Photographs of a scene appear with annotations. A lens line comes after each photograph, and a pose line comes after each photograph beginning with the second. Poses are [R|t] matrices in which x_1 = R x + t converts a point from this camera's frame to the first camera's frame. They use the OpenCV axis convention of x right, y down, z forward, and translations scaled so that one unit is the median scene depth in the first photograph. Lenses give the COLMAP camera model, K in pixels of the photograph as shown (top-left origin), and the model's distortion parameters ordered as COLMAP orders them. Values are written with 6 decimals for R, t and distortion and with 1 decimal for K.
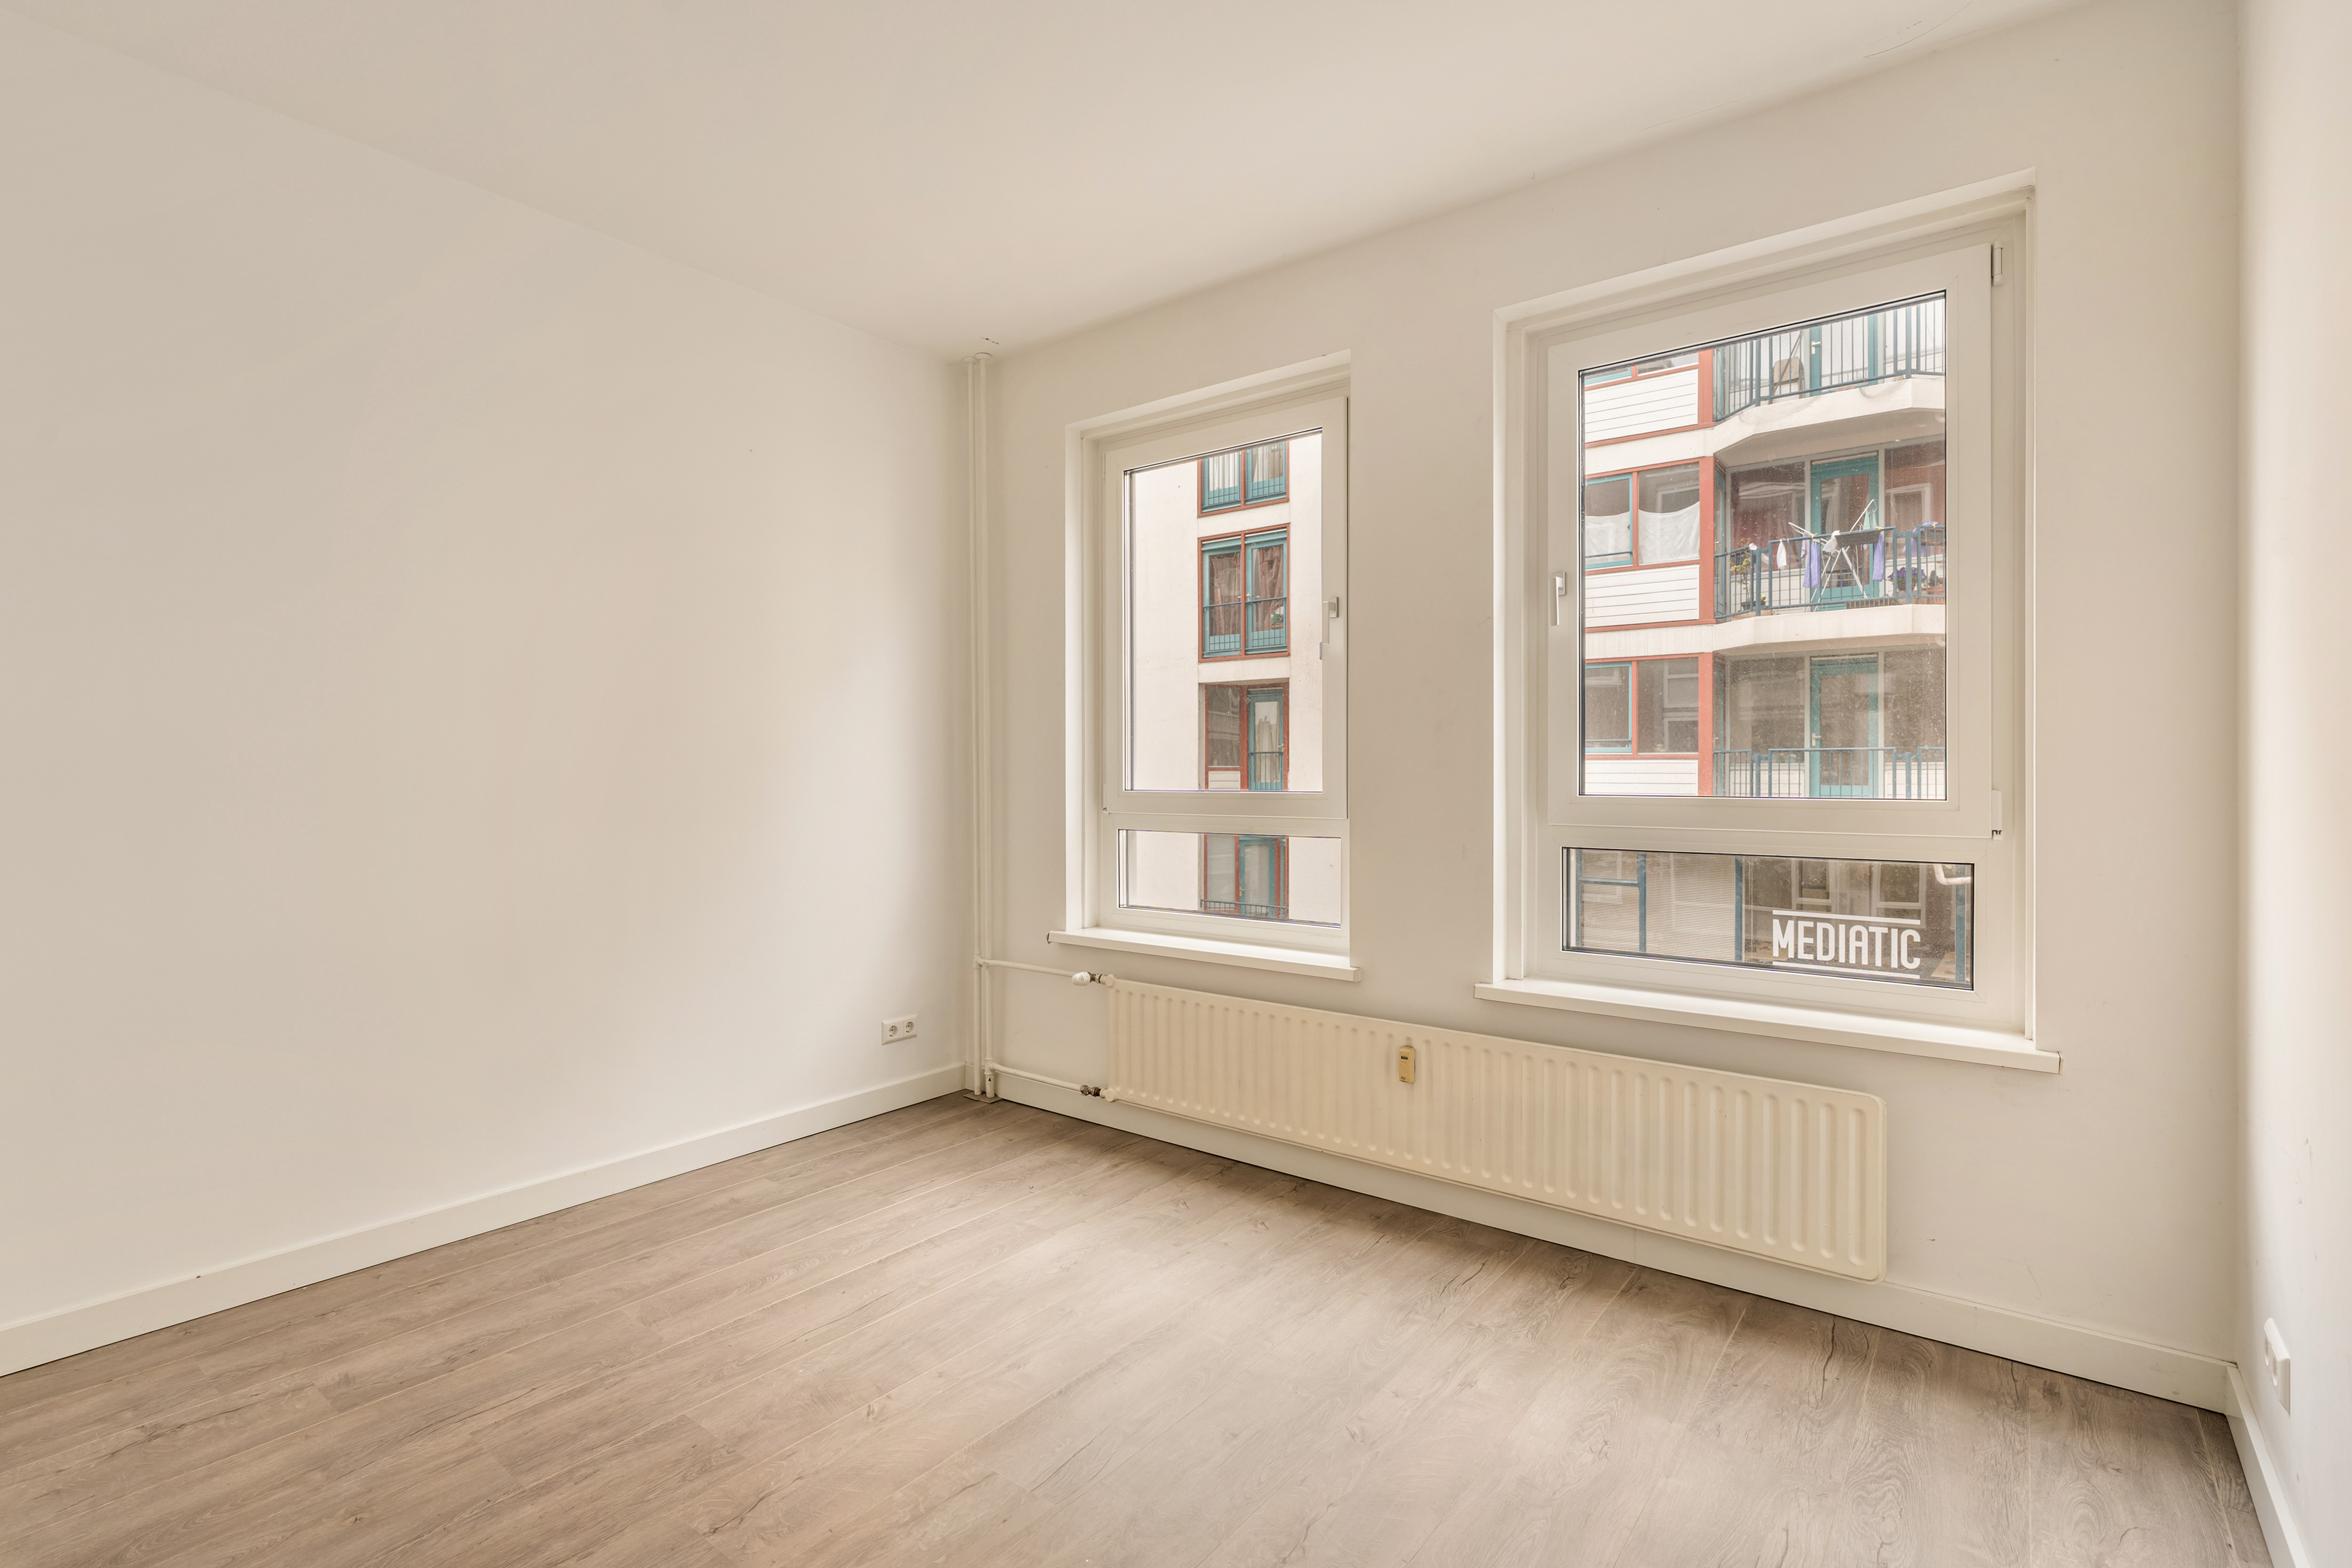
lens RADIAL K [[1103.5, 0, 1183.0], [0, 1103.5, 794.3], [0, 0, 1]] dist [-0.009177, 0.002390]
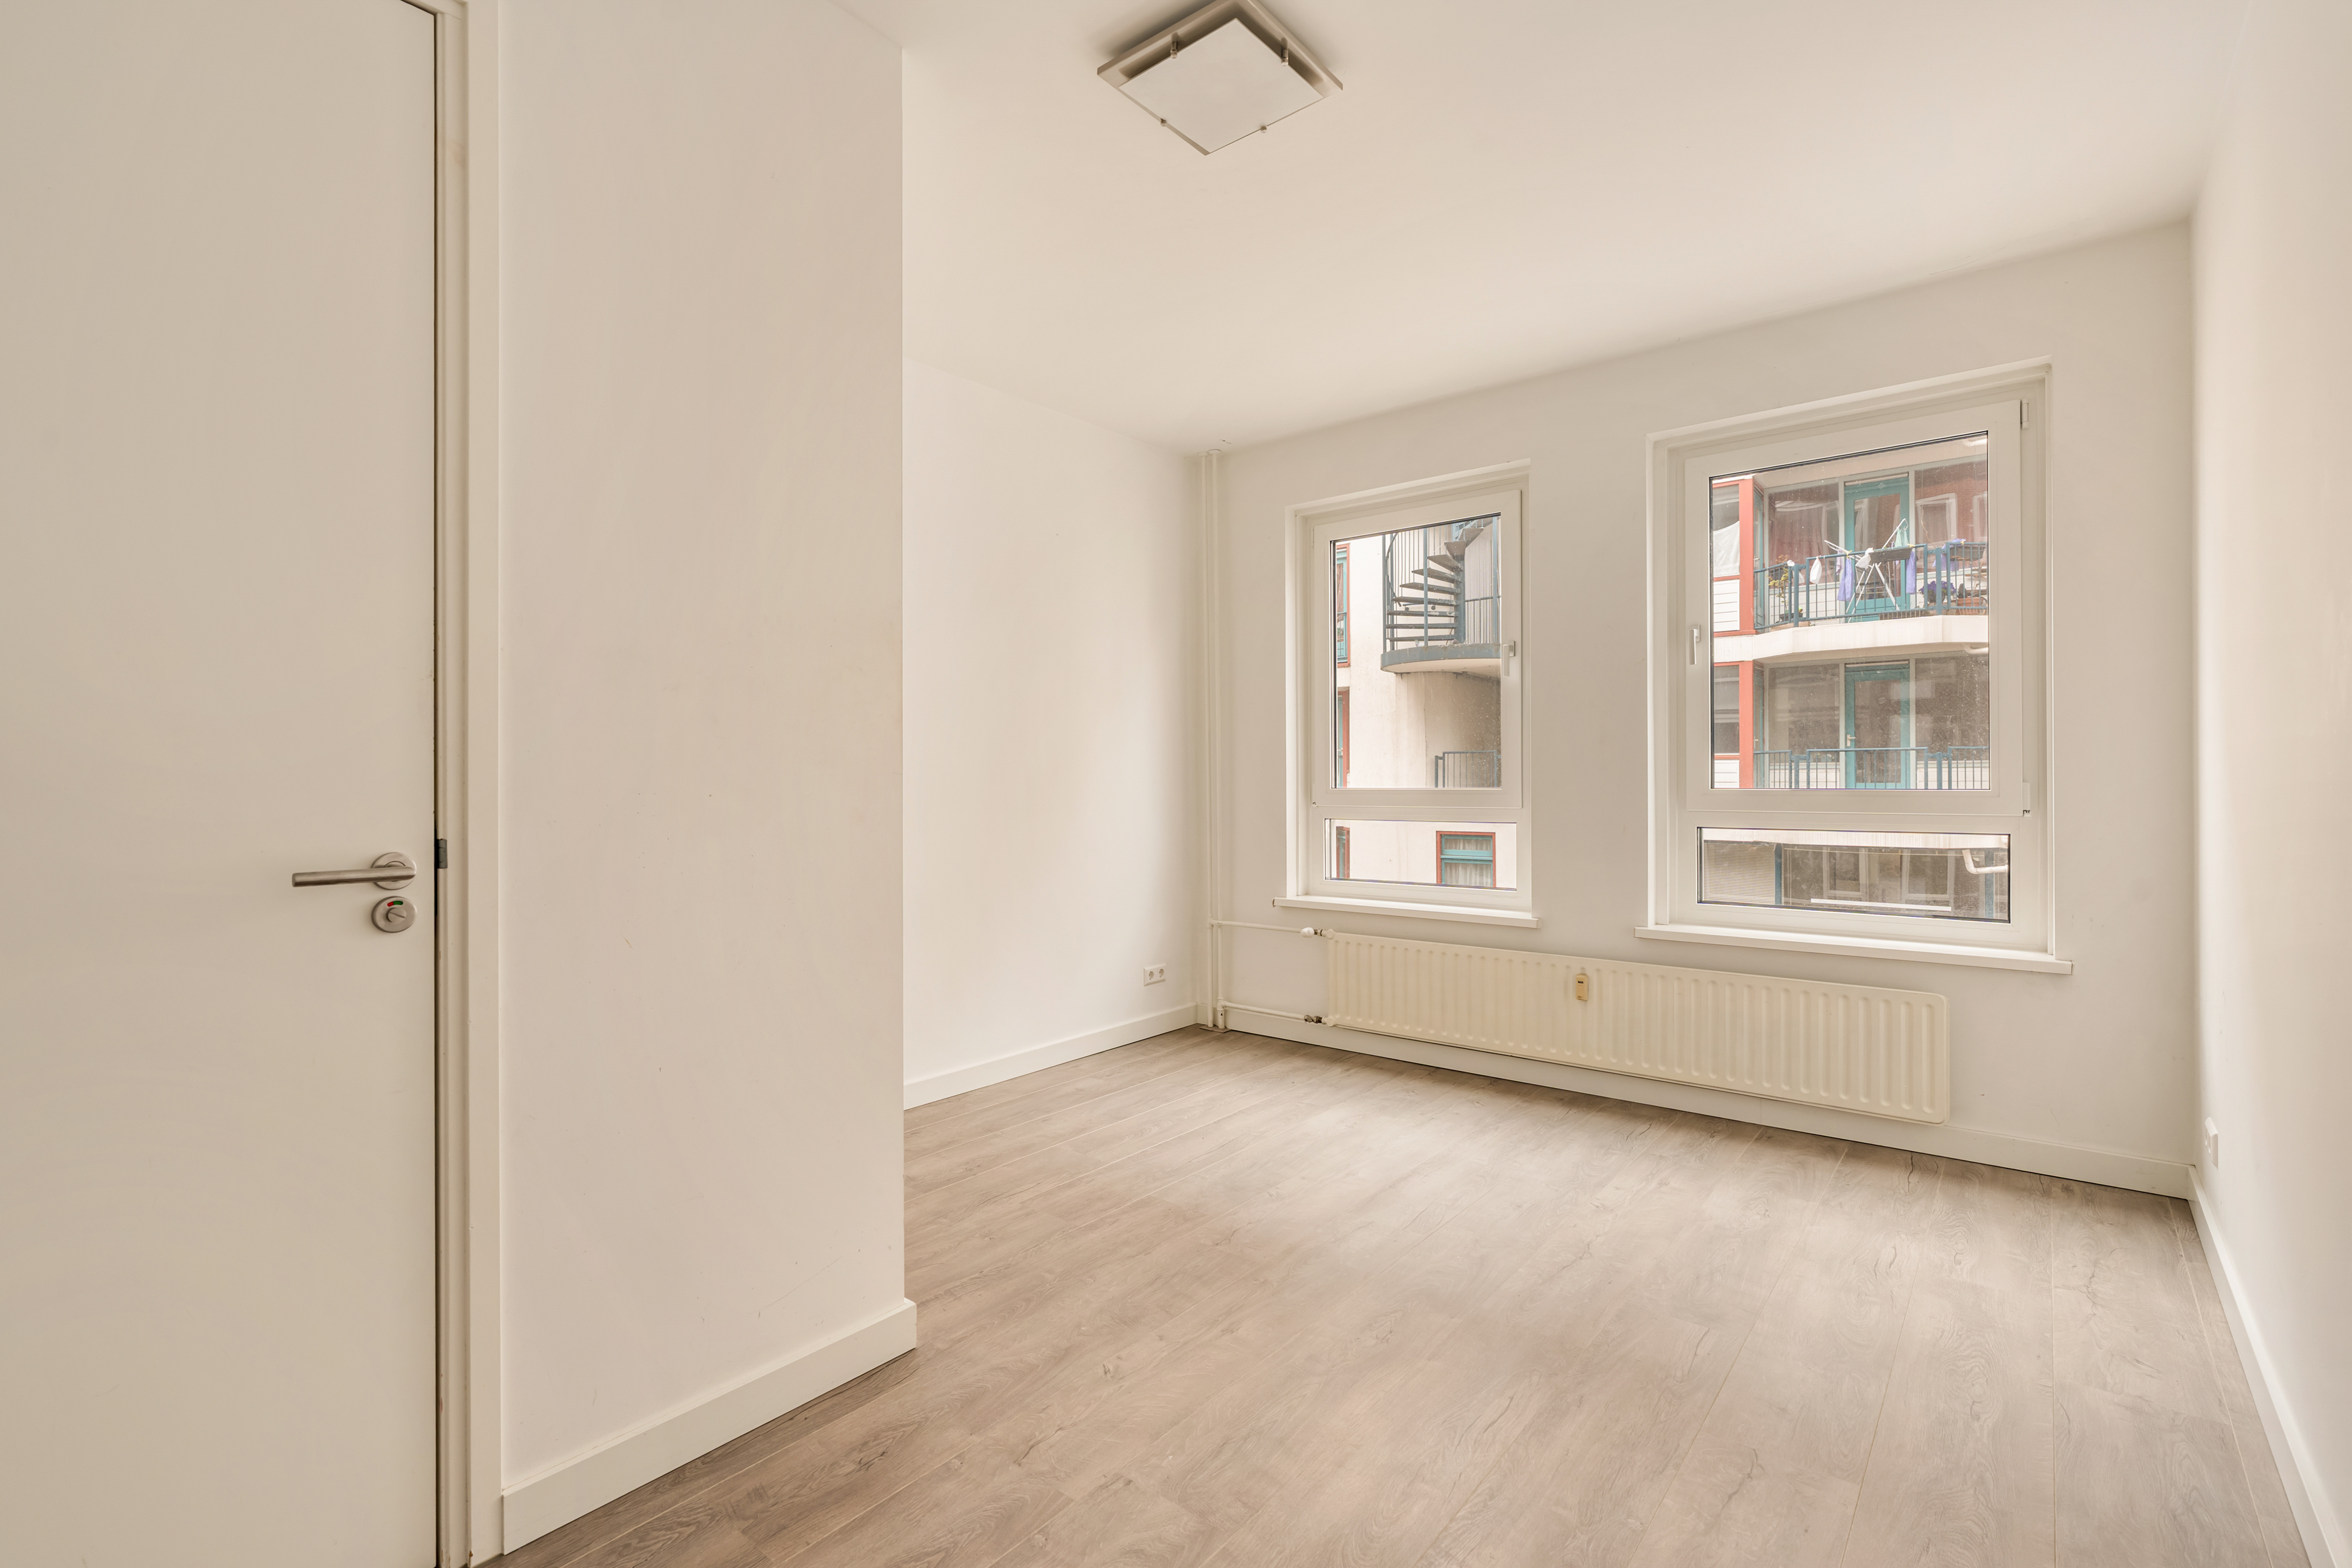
lens RADIAL K [[1103.4, 0, 1144.3], [0, 1103.4, 798.5], [0, 0, 1]] dist [-0.009177, 0.002390]
pose [[0.999303, -0.006445, -0.036758, -0.288468], [0.006474, 0.999979, 0.000686, 0.007418], [0.036753, -0.000923, 0.999324, -0.383030]]
